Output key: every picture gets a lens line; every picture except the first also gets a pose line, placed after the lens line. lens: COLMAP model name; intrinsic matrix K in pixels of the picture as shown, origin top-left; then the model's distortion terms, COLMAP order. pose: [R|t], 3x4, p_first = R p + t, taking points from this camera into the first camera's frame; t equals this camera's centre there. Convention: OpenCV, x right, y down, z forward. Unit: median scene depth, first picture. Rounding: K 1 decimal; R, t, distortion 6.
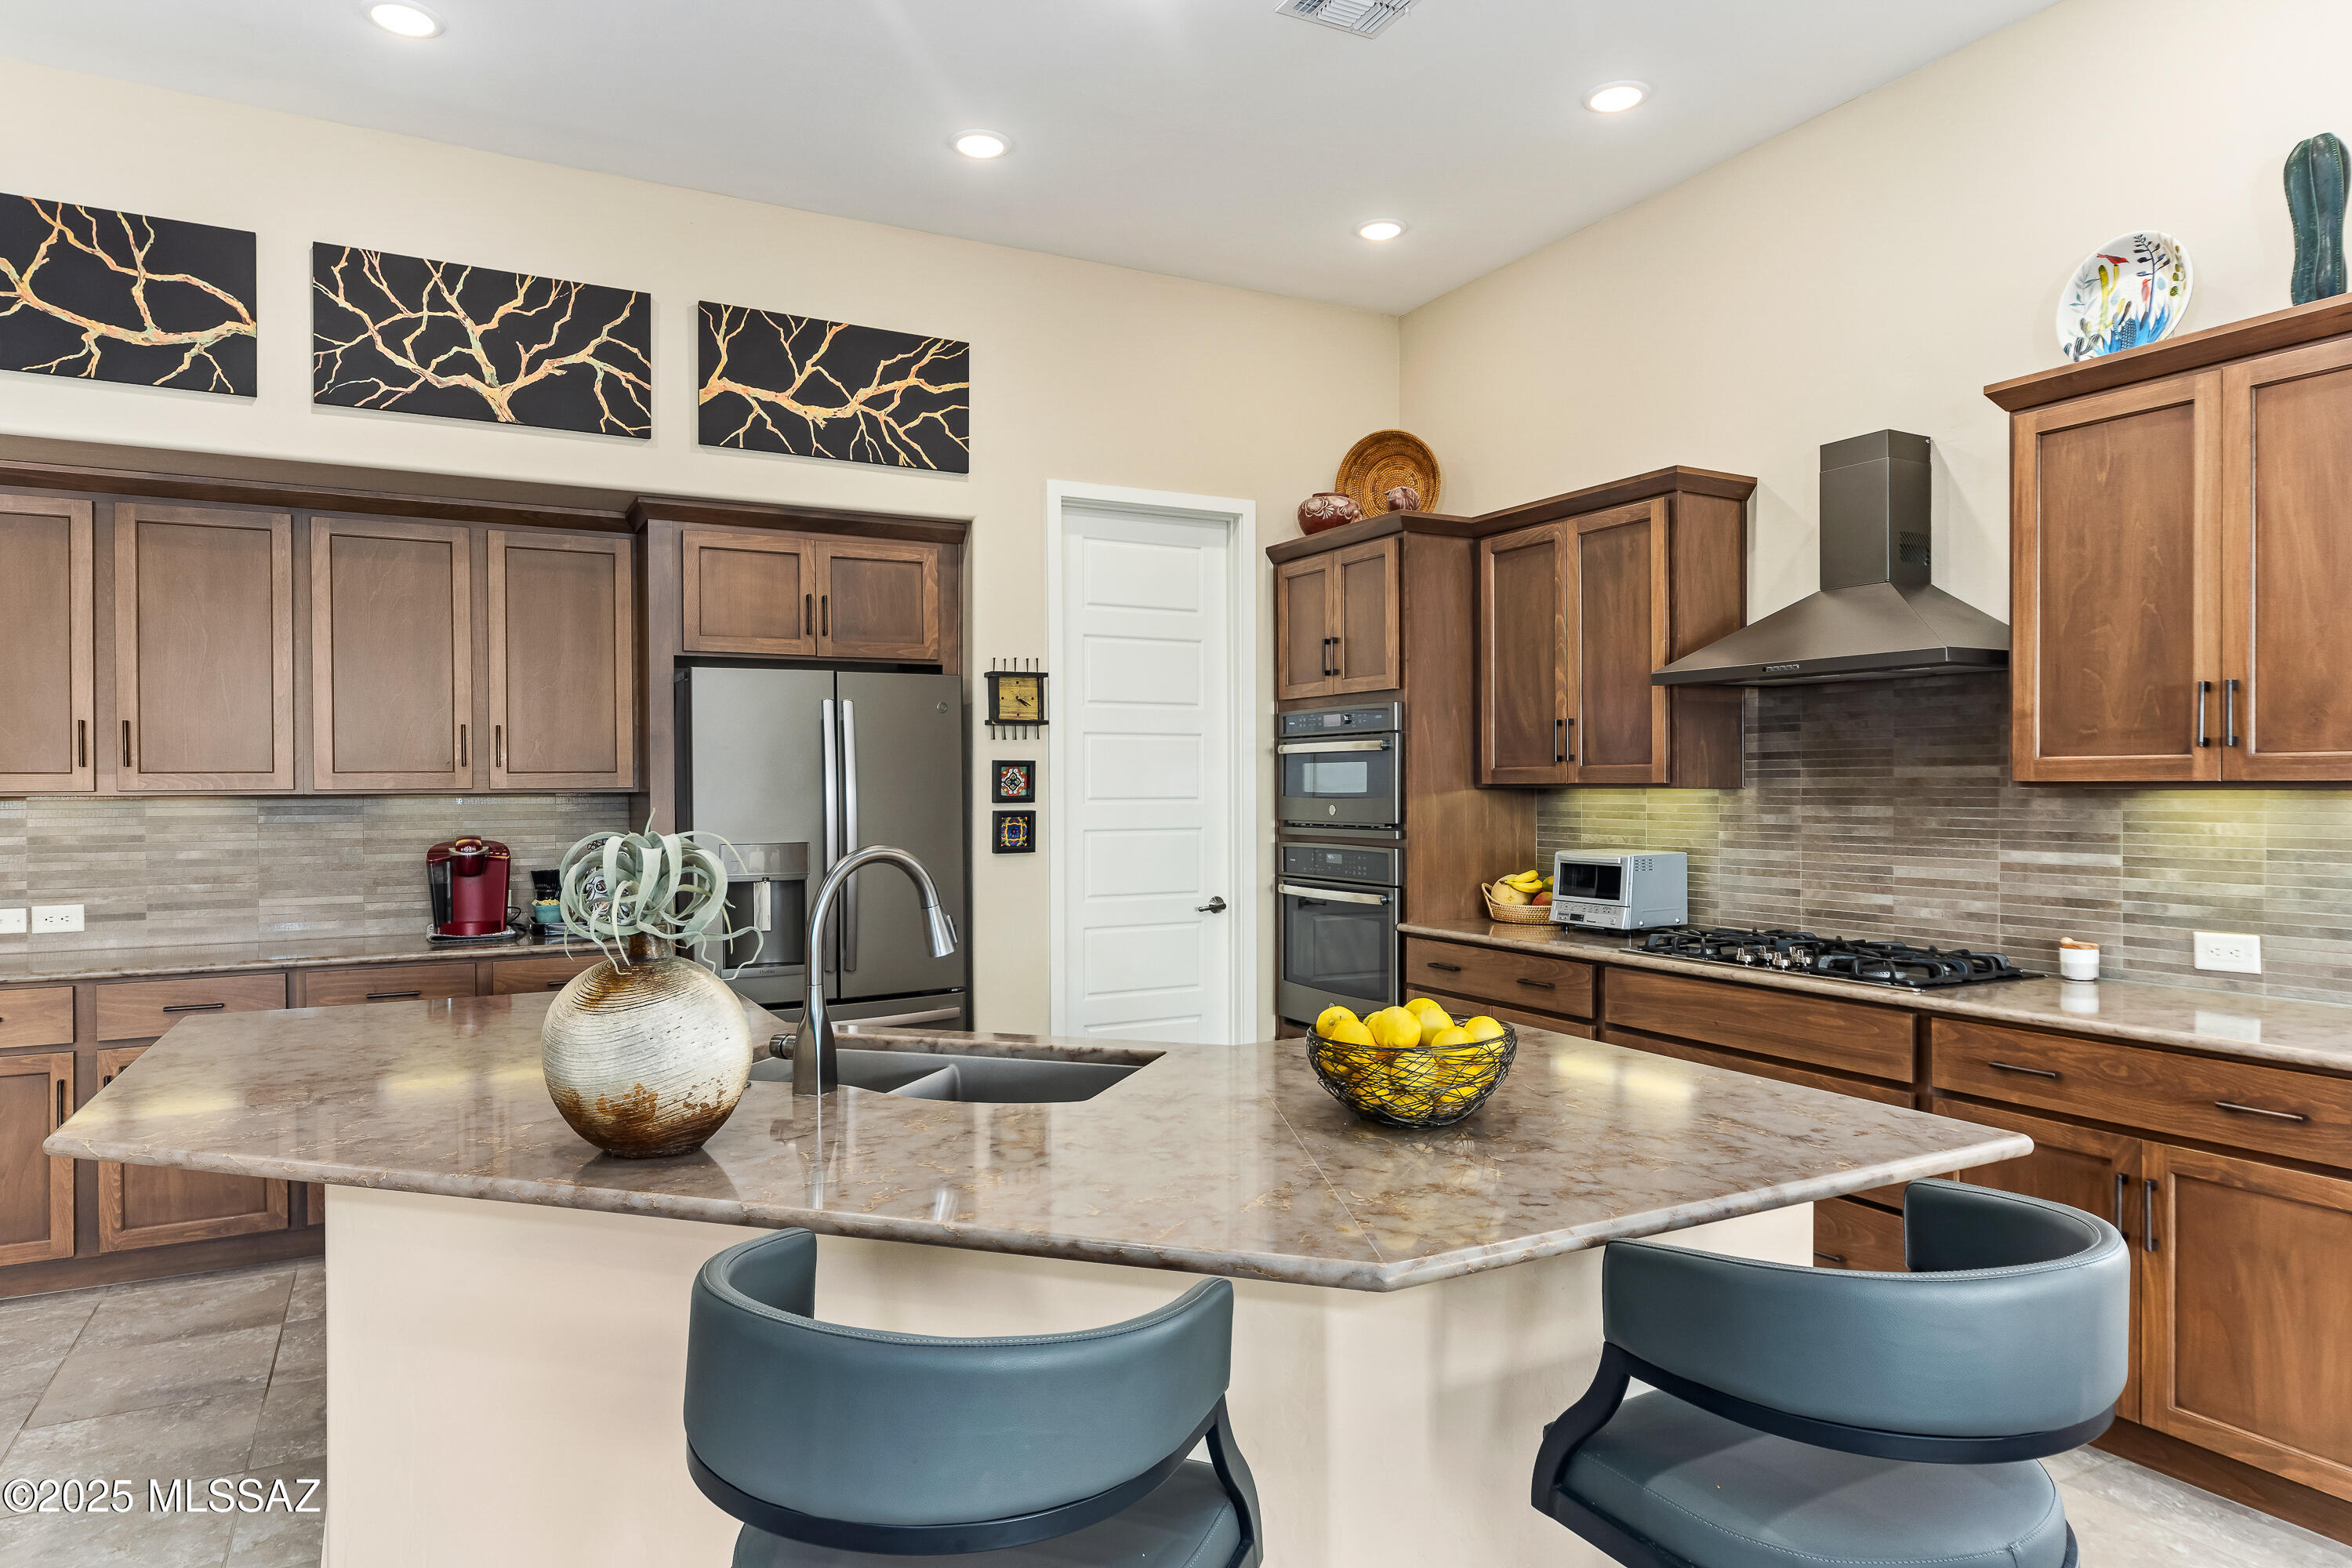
lens RADIAL K [[1409.3, 0, 1187.1], [0, 1409.3, 789.6], [0, 0, 1]] dist [0.002373, -0.001154]
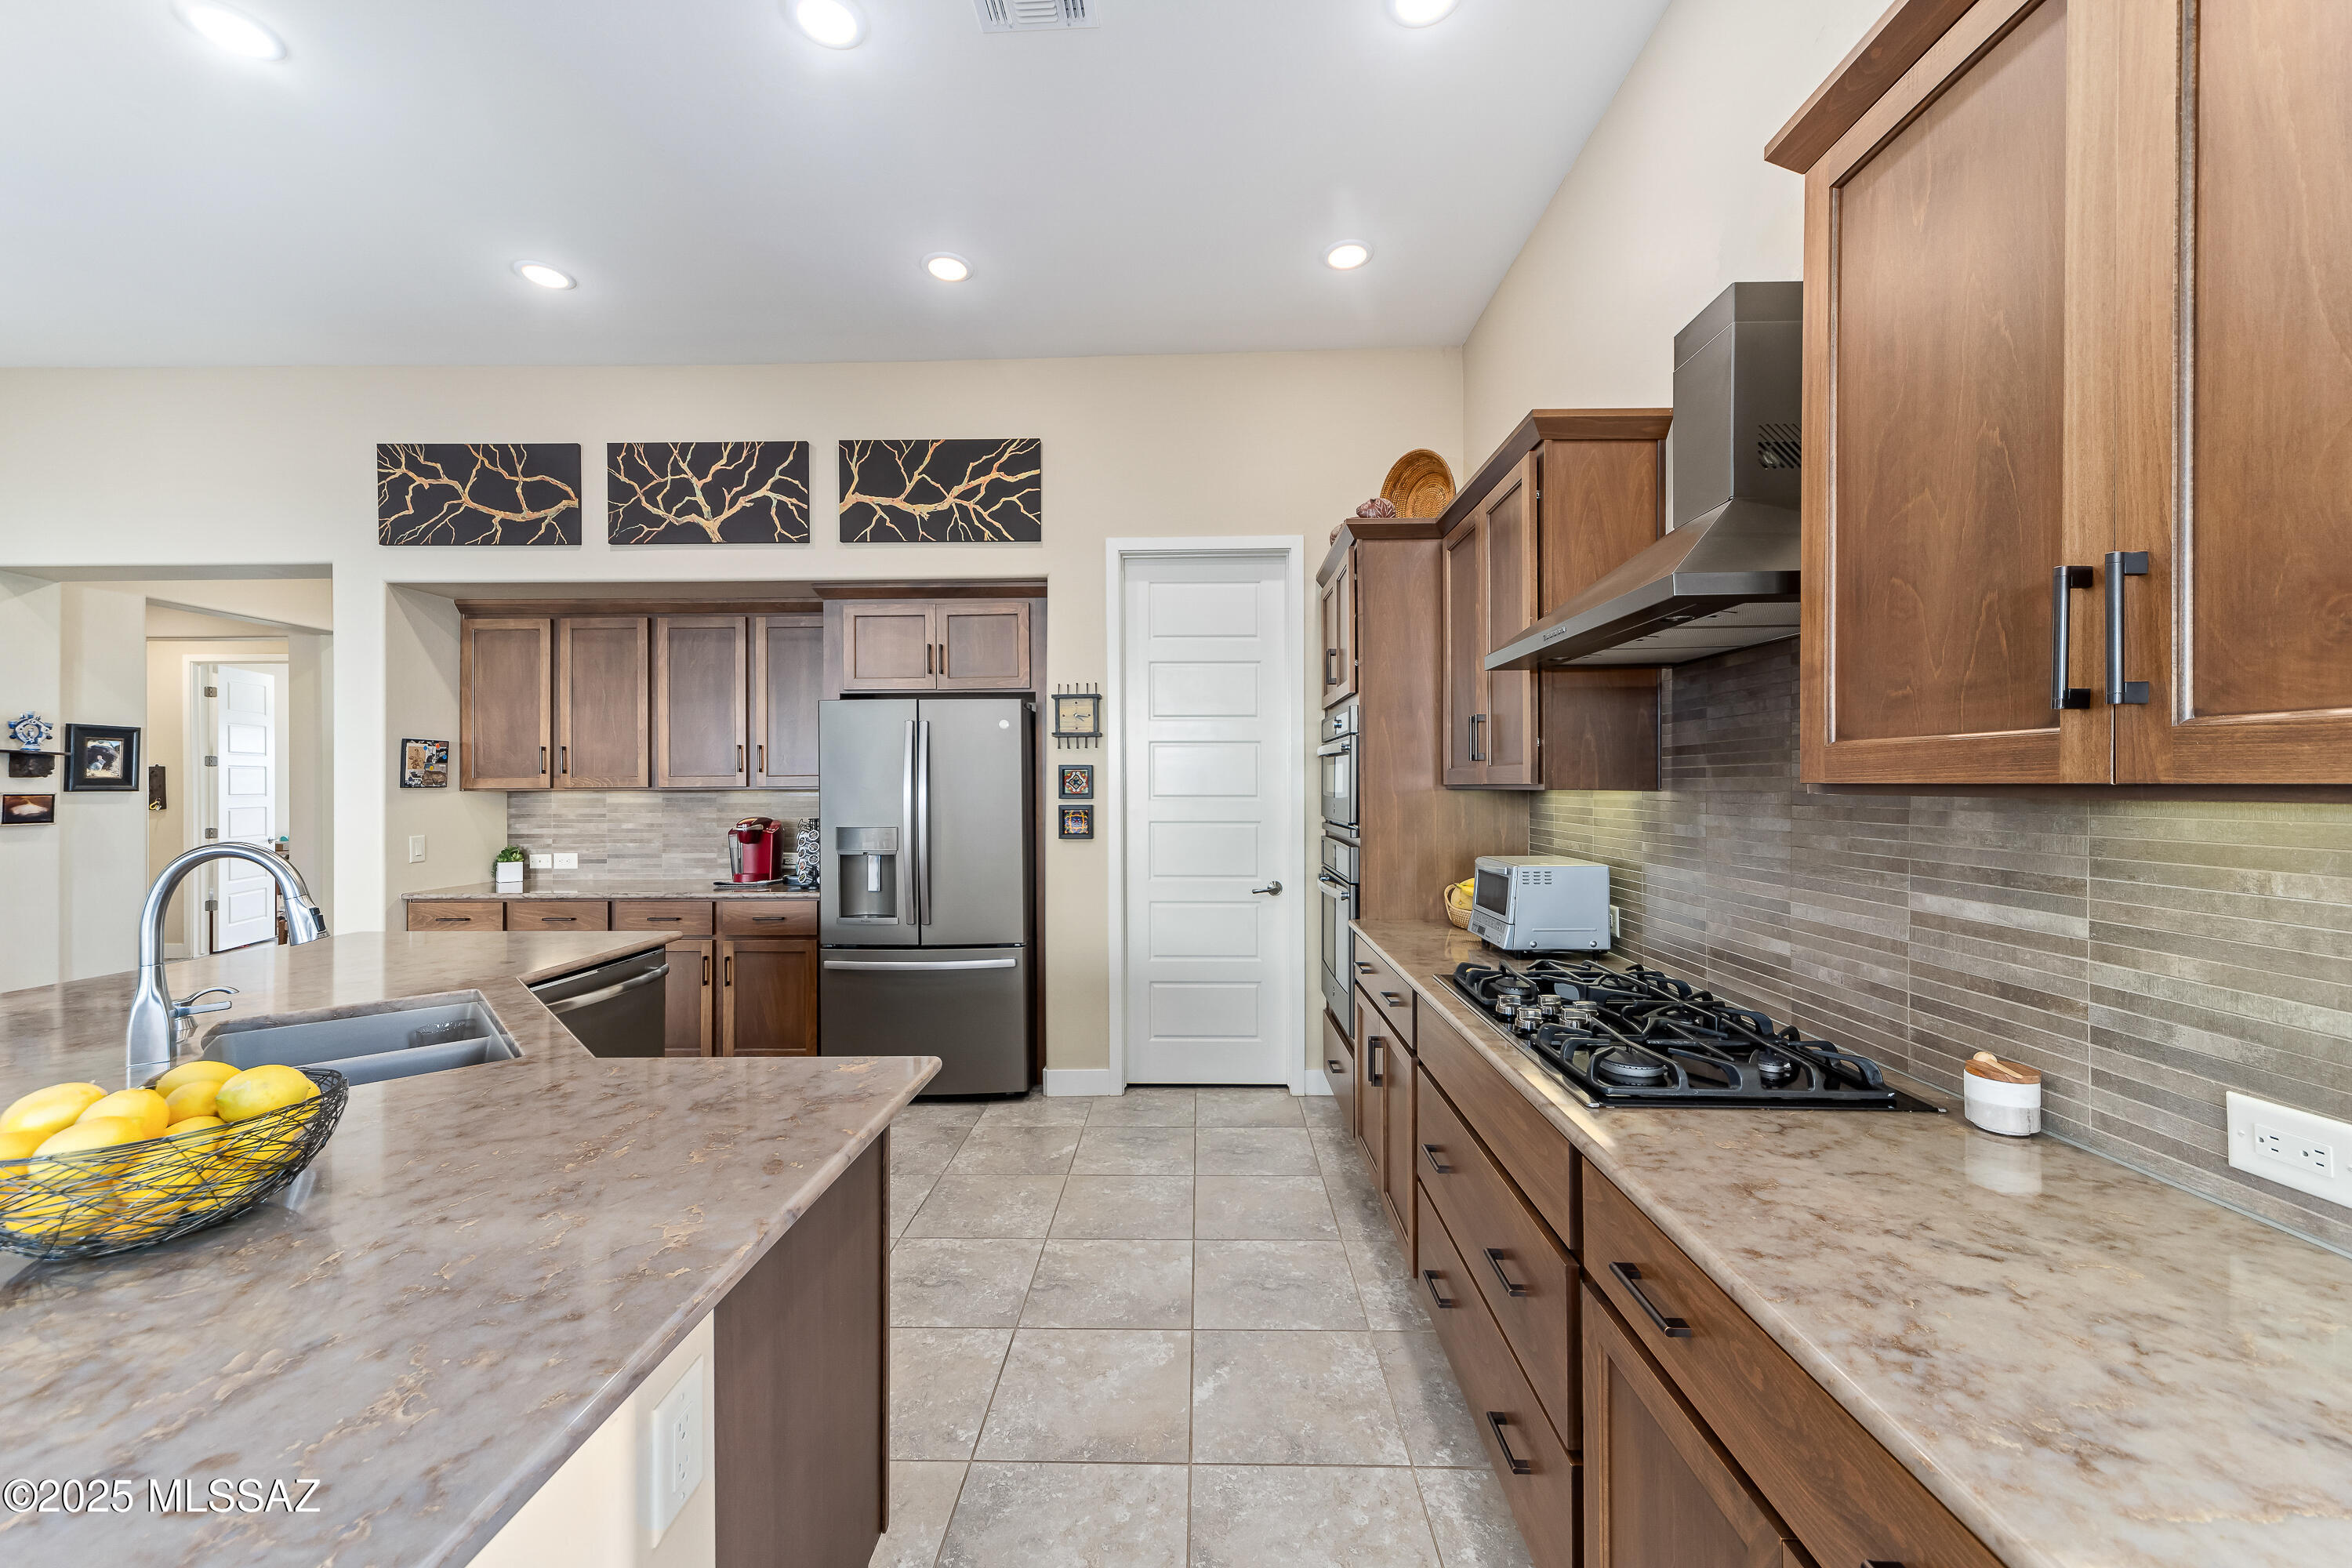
lens RADIAL K [[907.8, 0, 1173.8], [0, 907.8, 778.8], [0, 0, 1]] dist [0.006658, -0.000591]
pose [[0.866007, -0.001835, -0.500028, 0.407086], [-0.002061, 0.999972, -0.007240, -0.003376], [0.500028, 0.007301, 0.865979, 0.394570]]
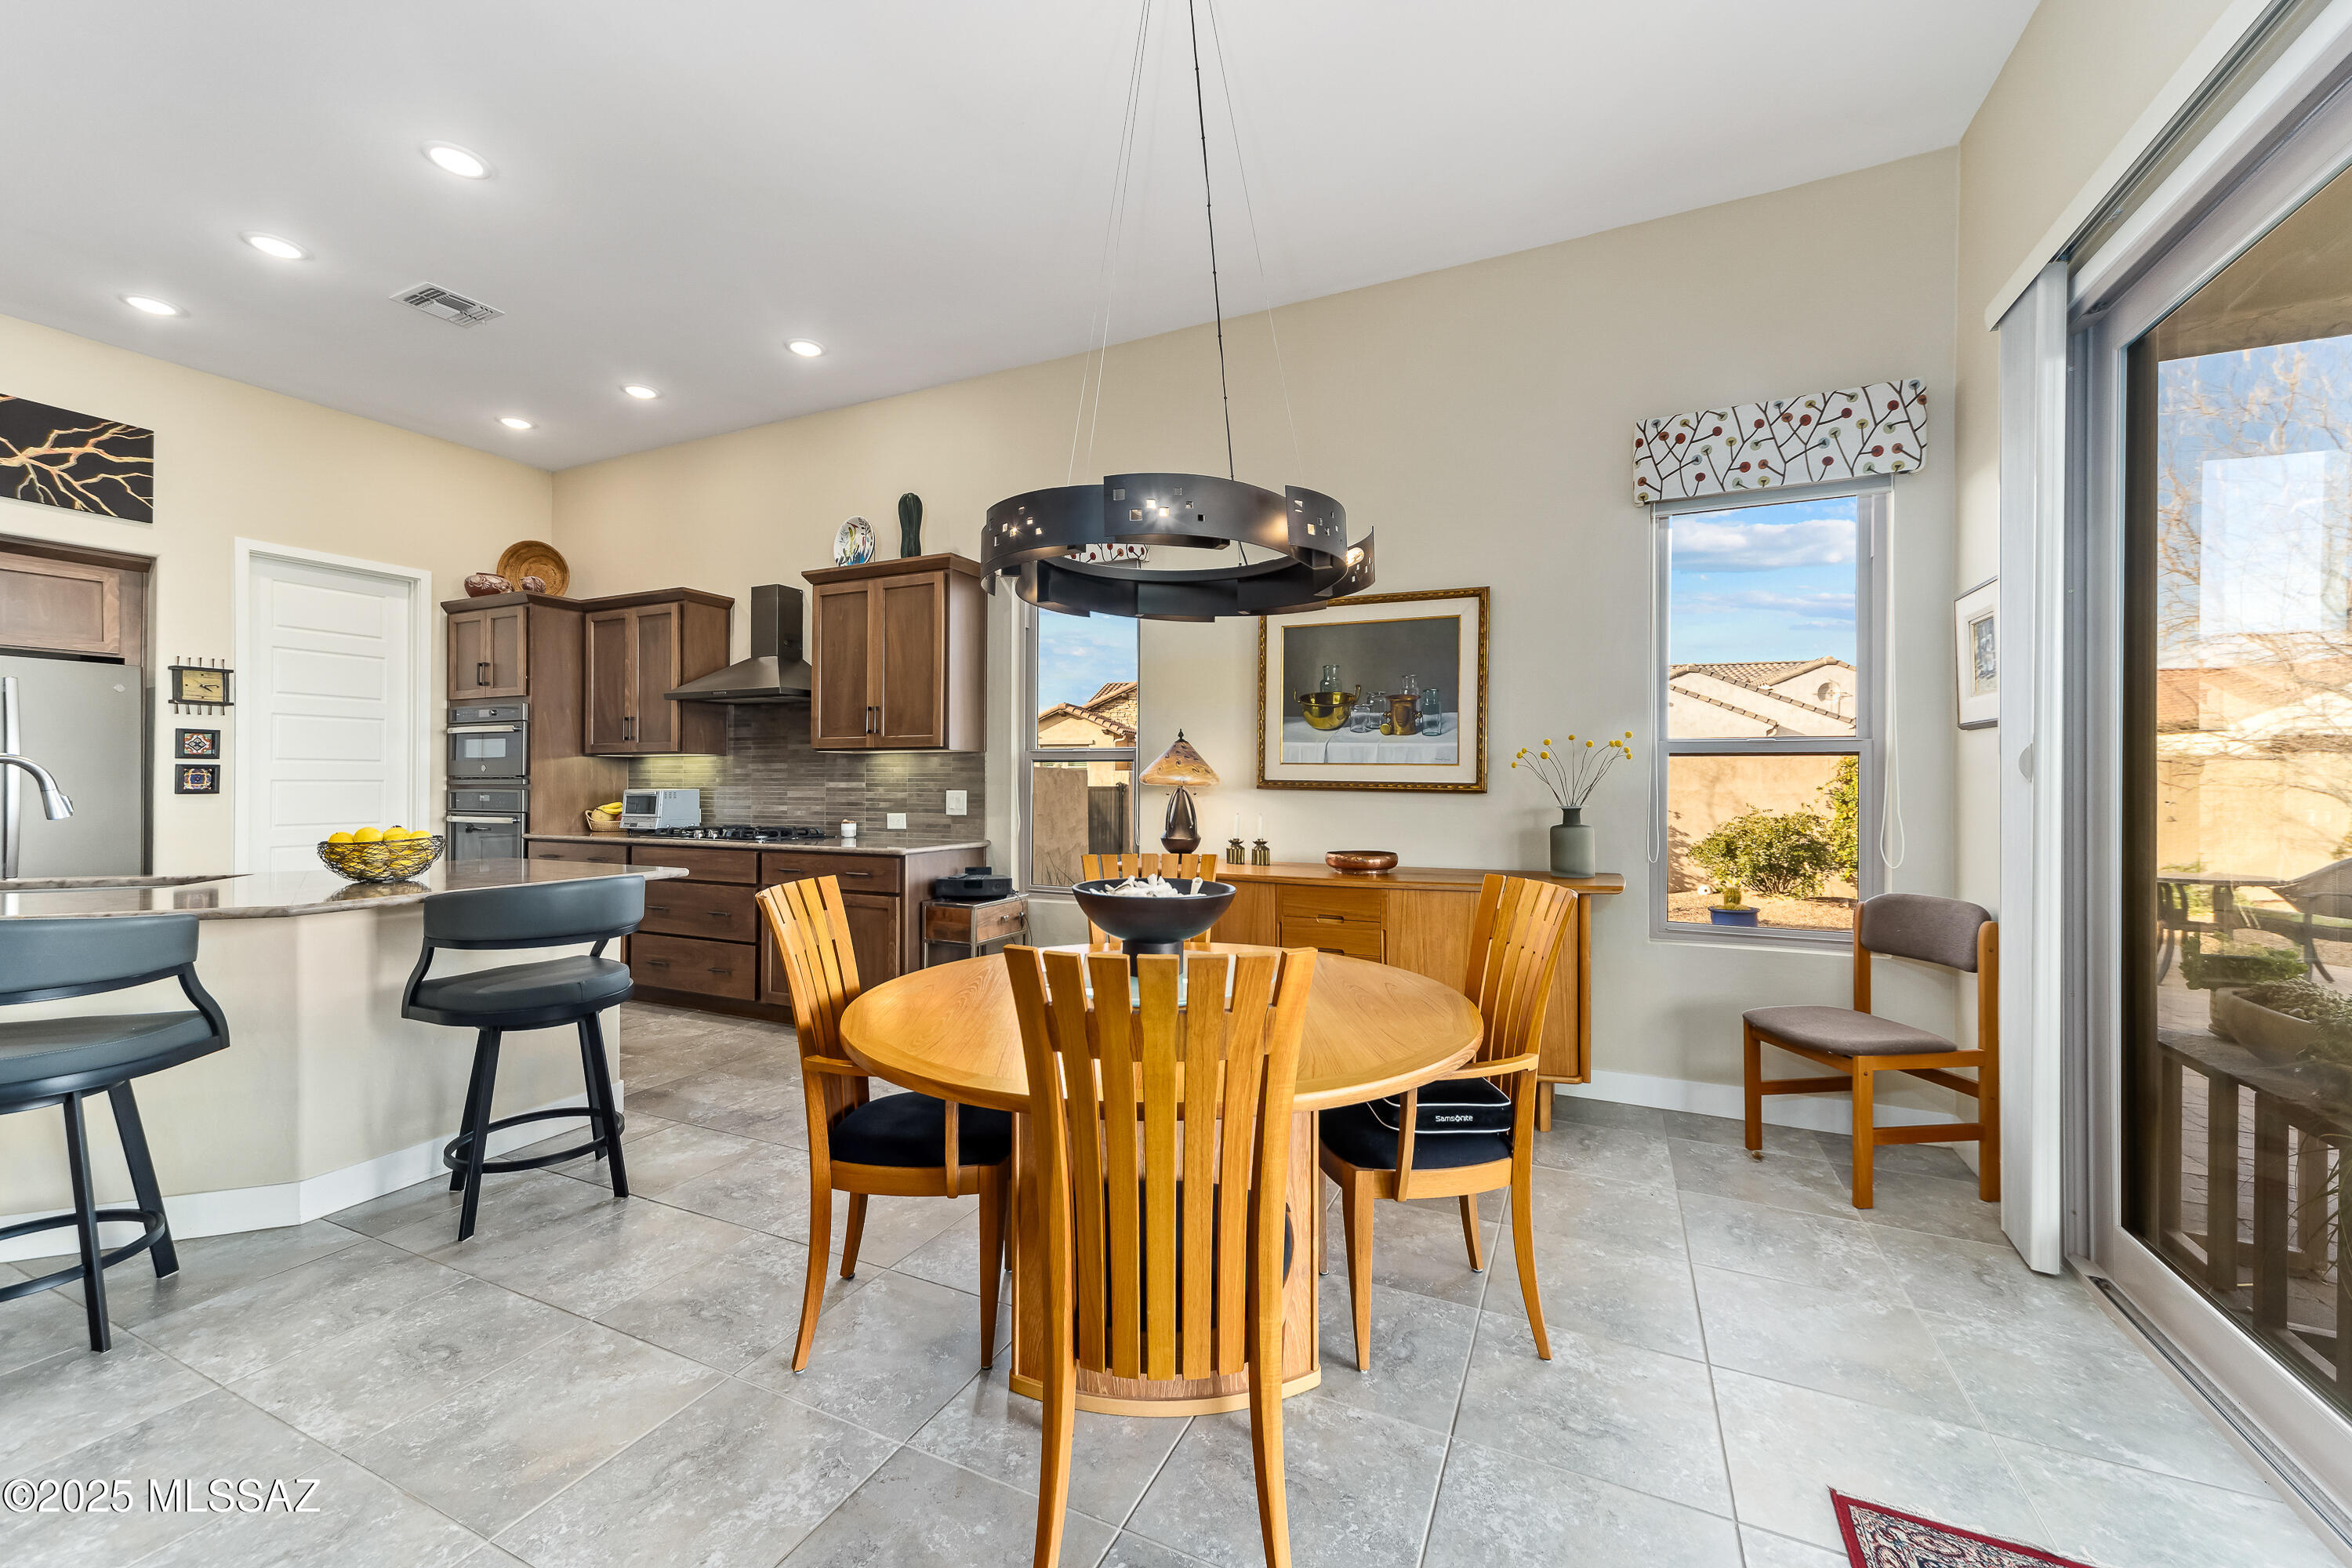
lens RADIAL K [[907.8, 0, 1175.4], [0, 907.8, 779.3], [0, 0, 1]] dist [0.006658, -0.000591]
pose [[0.805139, 0.007582, 0.593038, 0.143880], [-0.002907, 0.999957, -0.008838, 0.040498], [-0.593079, 0.005392, 0.805126, -0.382121]]
